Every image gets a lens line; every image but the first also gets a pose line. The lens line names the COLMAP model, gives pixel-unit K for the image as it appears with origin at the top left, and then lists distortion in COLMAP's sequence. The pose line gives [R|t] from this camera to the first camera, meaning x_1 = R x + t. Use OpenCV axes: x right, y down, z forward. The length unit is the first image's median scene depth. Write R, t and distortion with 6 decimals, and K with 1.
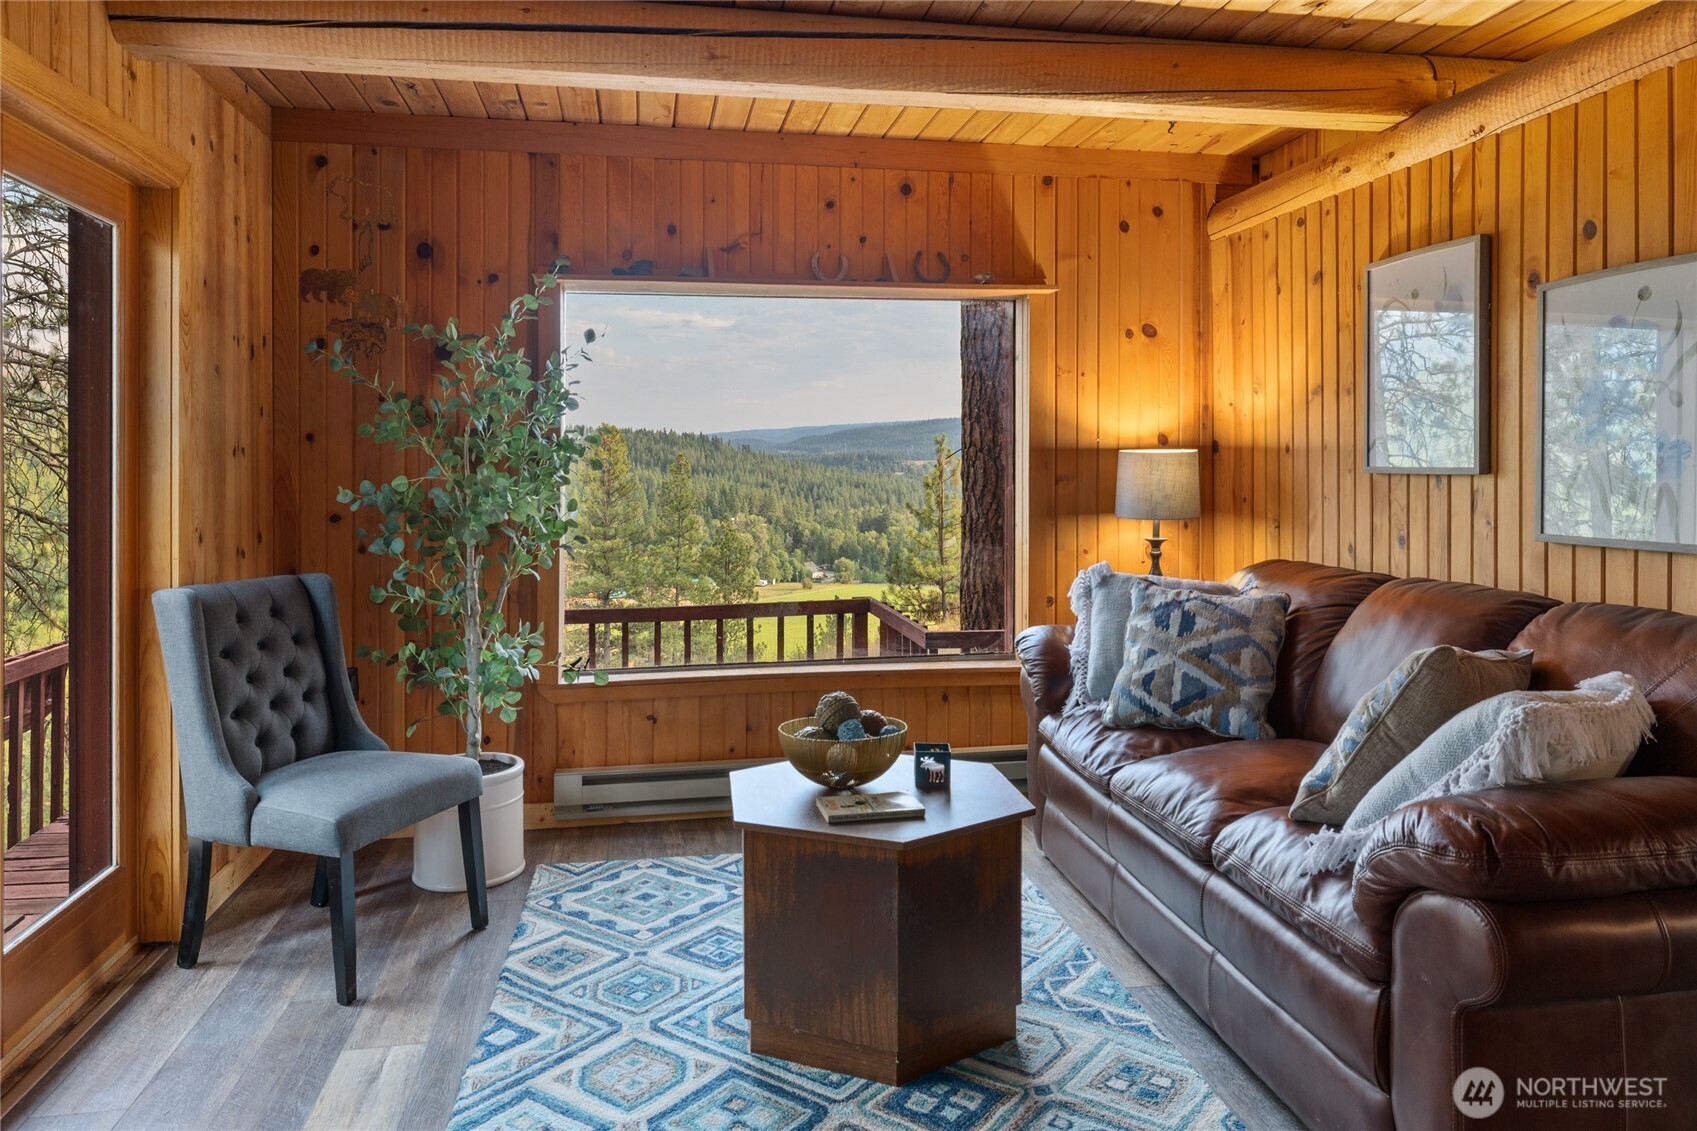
lens RADIAL K [[1125.7, 0, 851.8], [0, 1125.7, 466.9], [0, 0, 1]] dist [-0.000870, -0.000948]
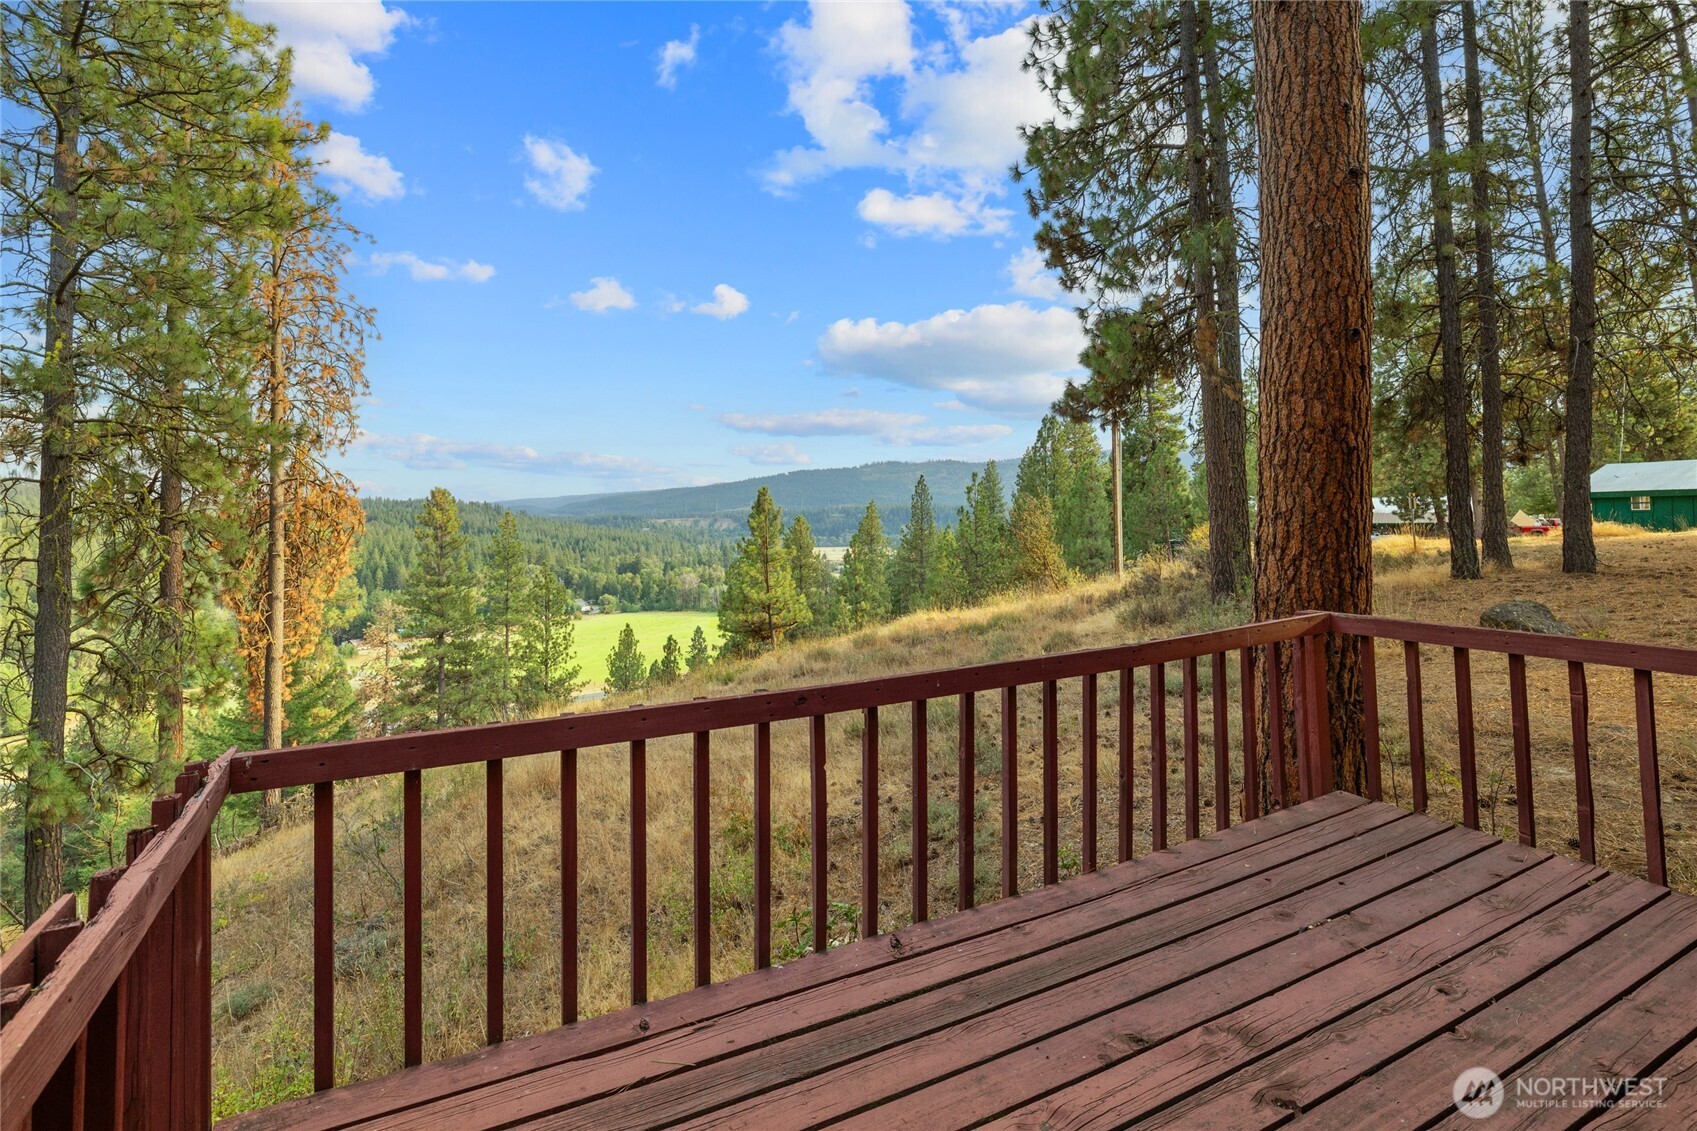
lens RADIAL K [[814.2, 0, 856.9], [0, 814.2, 492.8], [0, 0, 1]] dist [-0.000462, 0.000000]
pose [[0.956675, -0.013887, 0.290828, -0.049457], [0.024287, 0.999187, -0.032182, 0.005342], [-0.290145, 0.037852, 0.956234, 0.067166]]
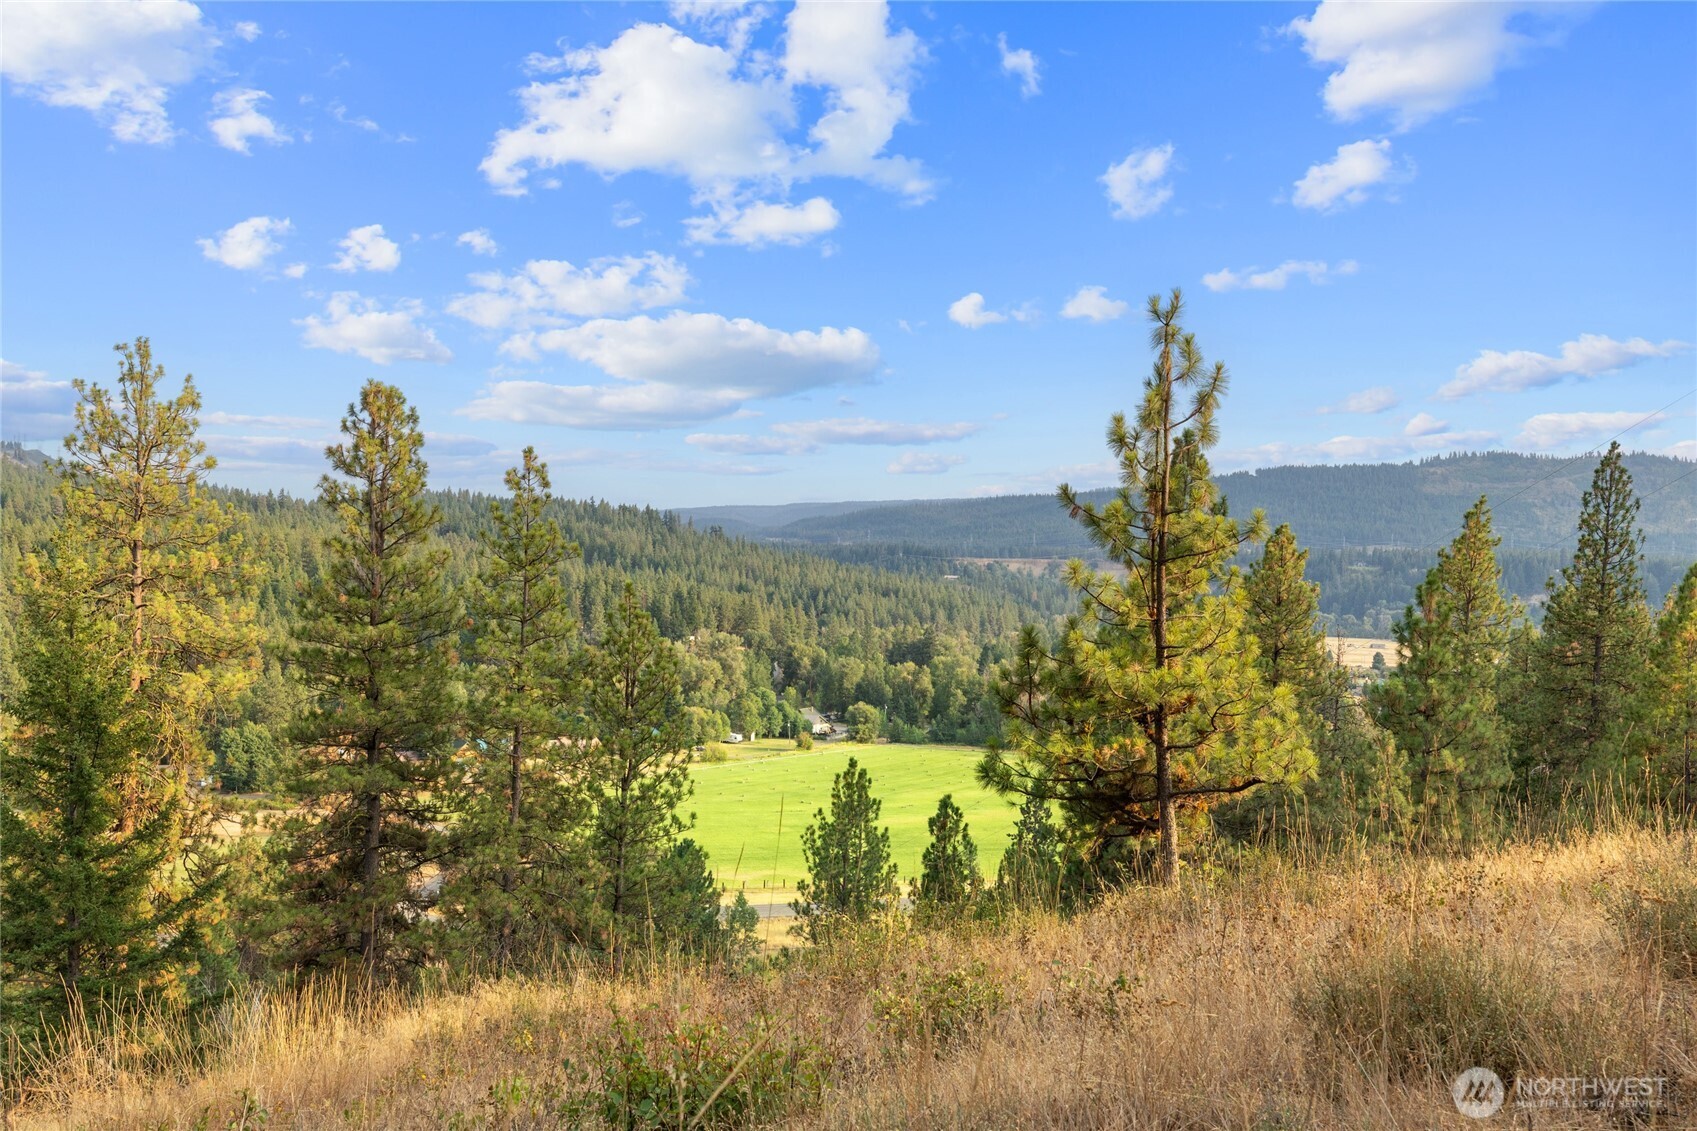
lens RADIAL K [[1740.5, 0, 840.6], [0, 1740.5, 609.2], [0, 0, 1]] dist [-0.001575, 0.005852]
pose [[0.999441, 0.026091, -0.020926, -0.004786], [-0.025526, 0.999314, 0.026844, 0.033170], [0.021612, -0.026294, 0.999421, 0.268130]]
